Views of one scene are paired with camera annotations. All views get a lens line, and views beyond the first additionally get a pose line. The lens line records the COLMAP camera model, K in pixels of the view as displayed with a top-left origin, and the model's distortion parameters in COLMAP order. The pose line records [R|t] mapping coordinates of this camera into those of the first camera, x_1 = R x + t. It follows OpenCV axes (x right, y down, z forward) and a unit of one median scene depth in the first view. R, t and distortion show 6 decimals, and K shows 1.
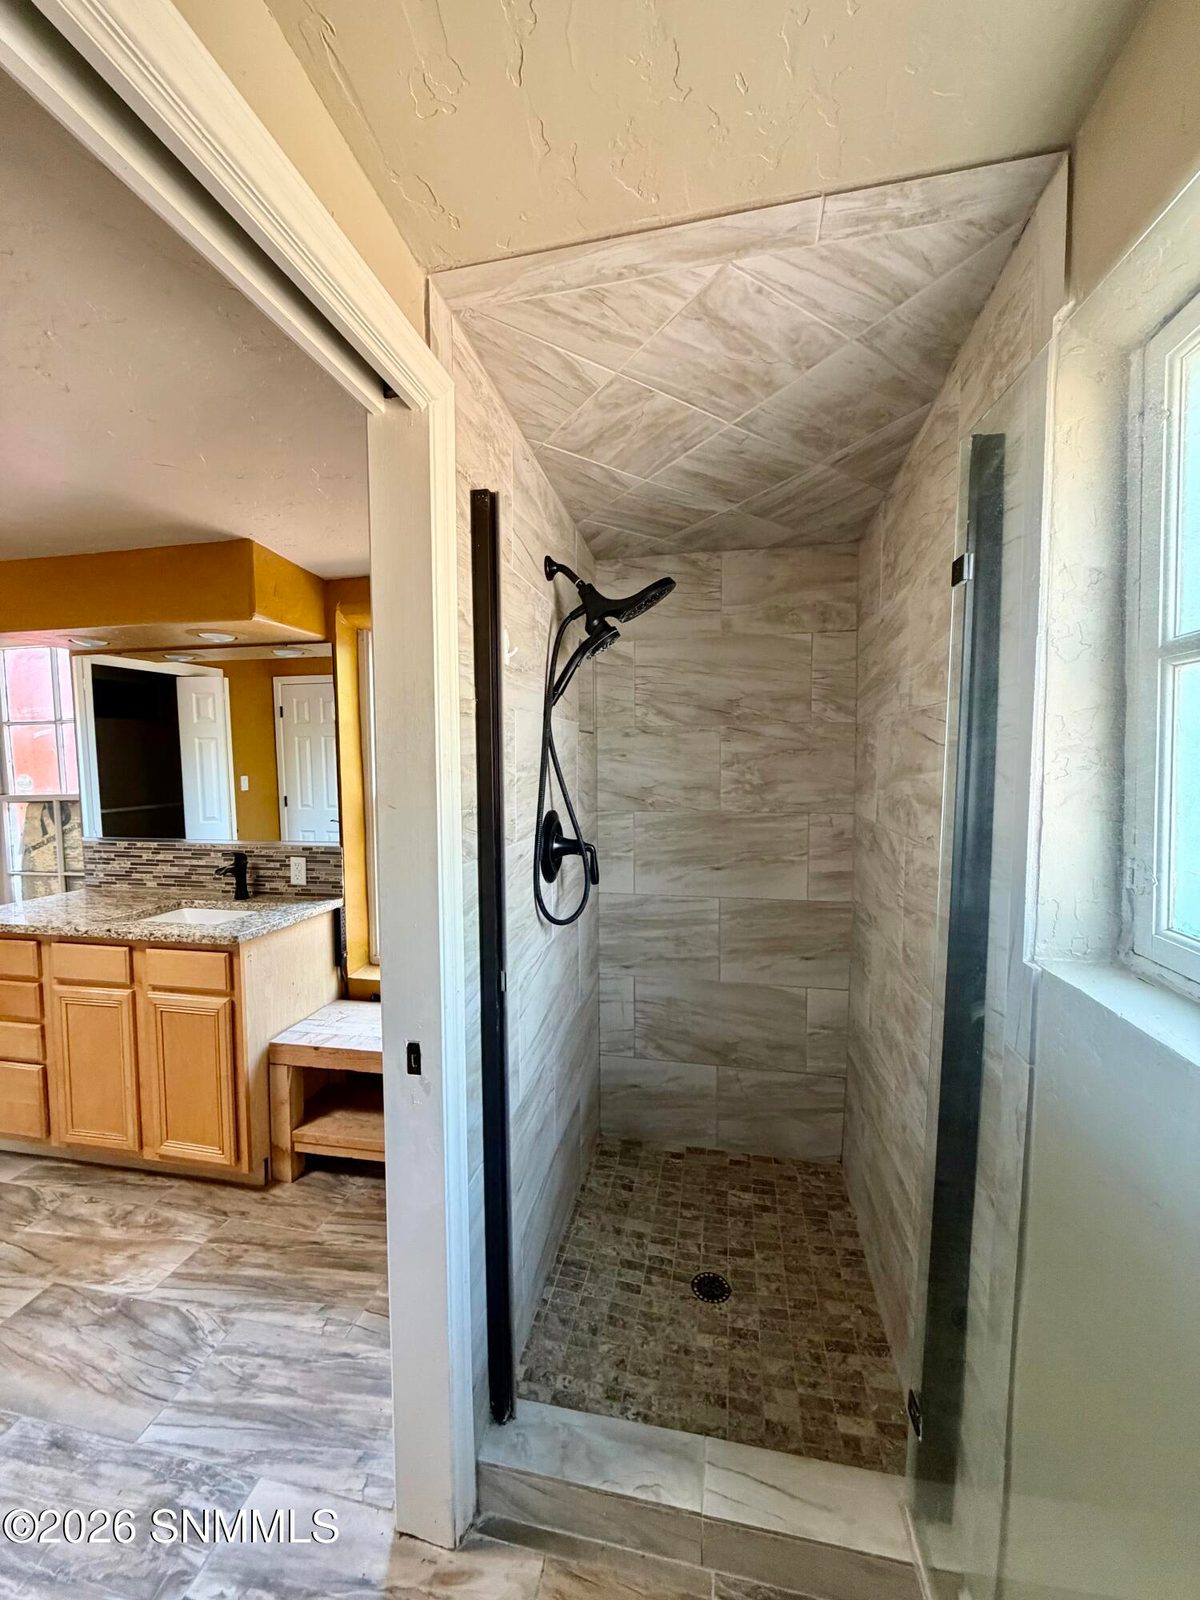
lens RADIAL K [[636.3, 0, 599.8], [0, 636.3, 797.0], [0, 0, 1]] dist [0.000501, 0.000231]
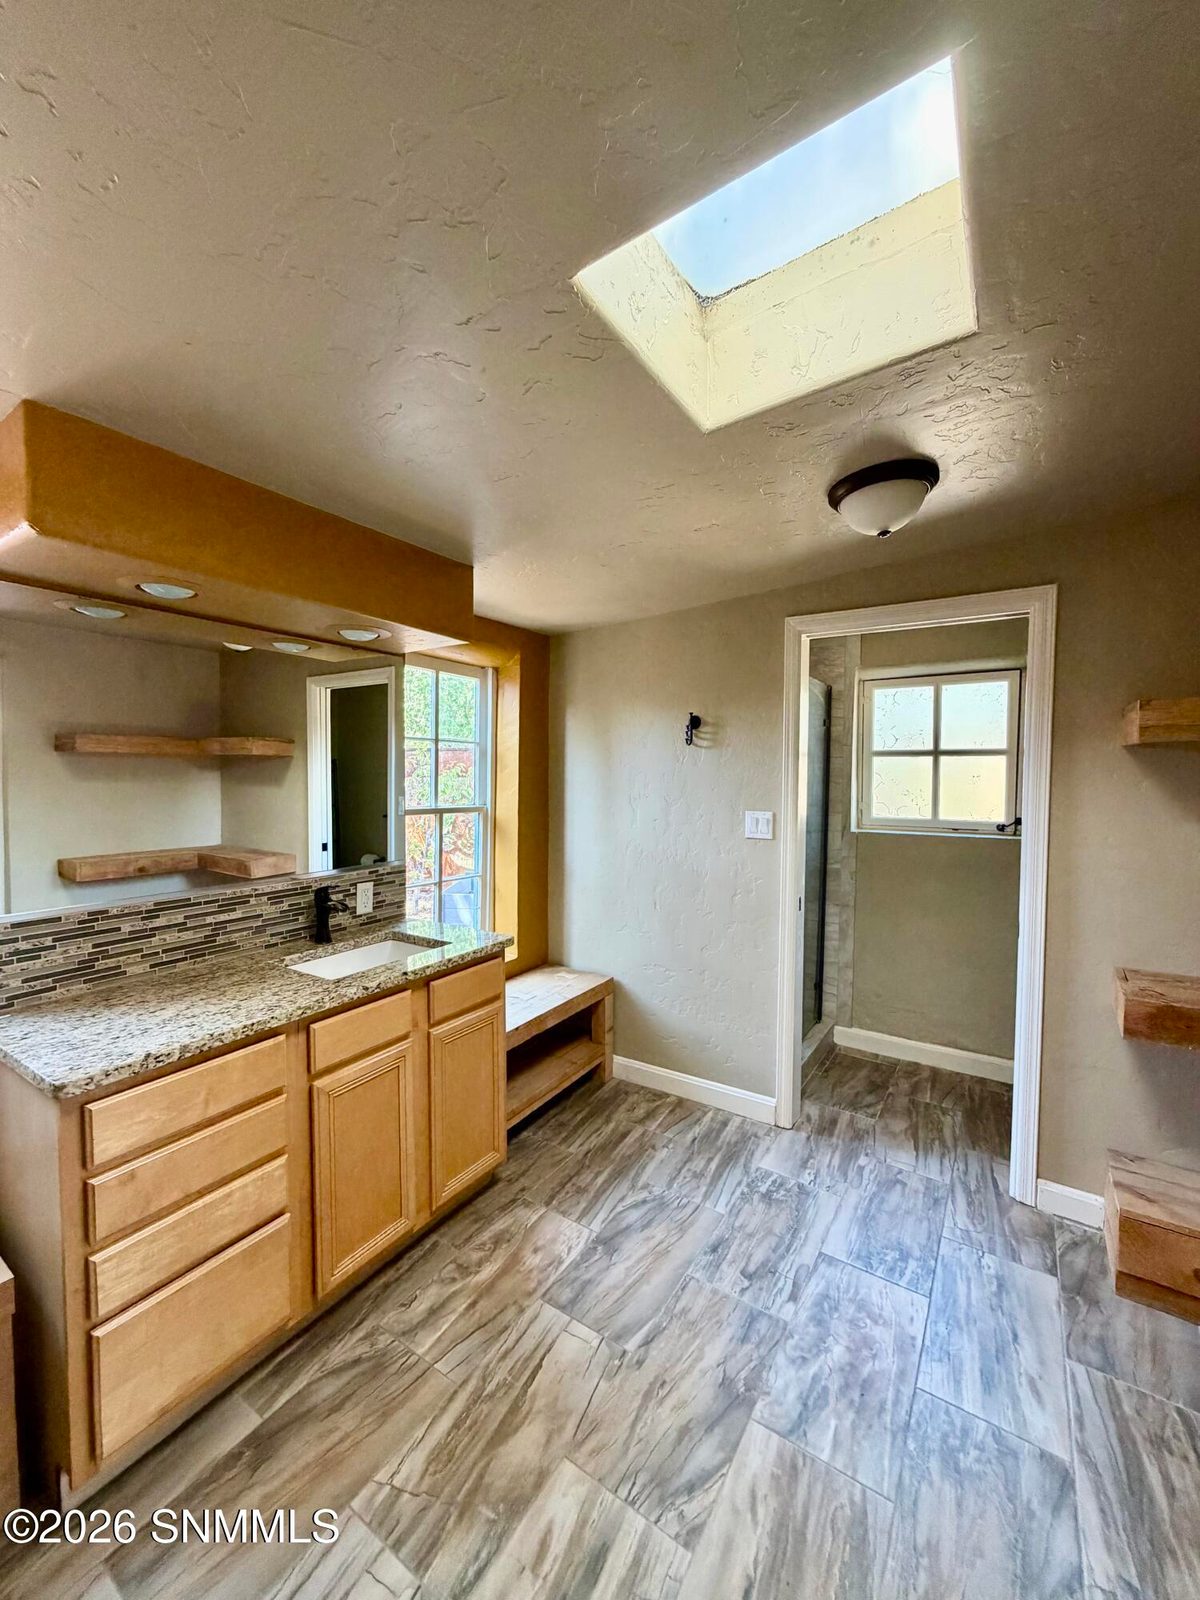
lens RADIAL K [[636.3, 0, 599.8], [0, 636.3, 797.0], [0, 0, 1]] dist [0.000501, 0.000231]
pose [[0.365153, -0.025129, 0.930608, -1.452666], [0.049551, 0.998743, 0.007526, -0.021486], [-0.929628, 0.043364, 0.365939, 0.428729]]
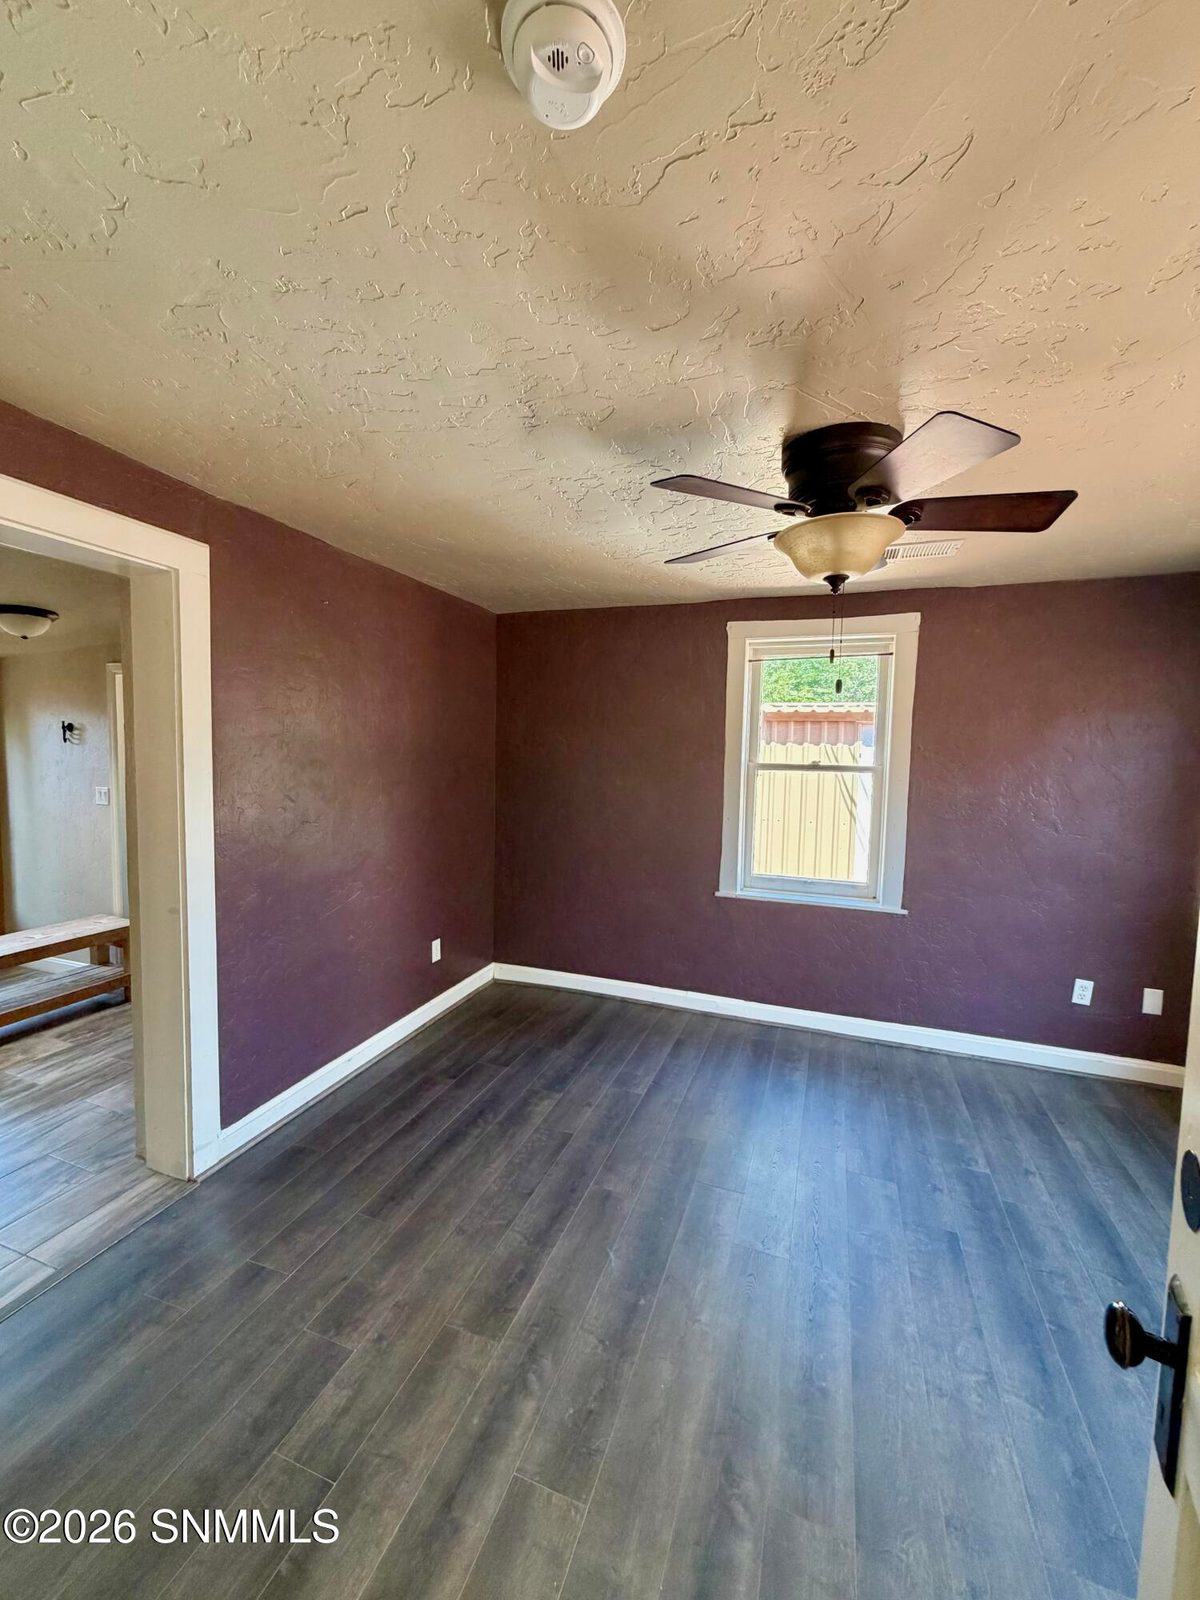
lens RADIAL K [[636.3, 0, 599.8], [0, 636.3, 797.0], [0, 0, 1]] dist [0.000501, 0.000231]
pose [[0.149493, -0.061245, 0.986864, -1.864937], [0.038082, 0.997696, 0.056149, 0.010697], [-0.988029, 0.029188, 0.151481, -1.204123]]
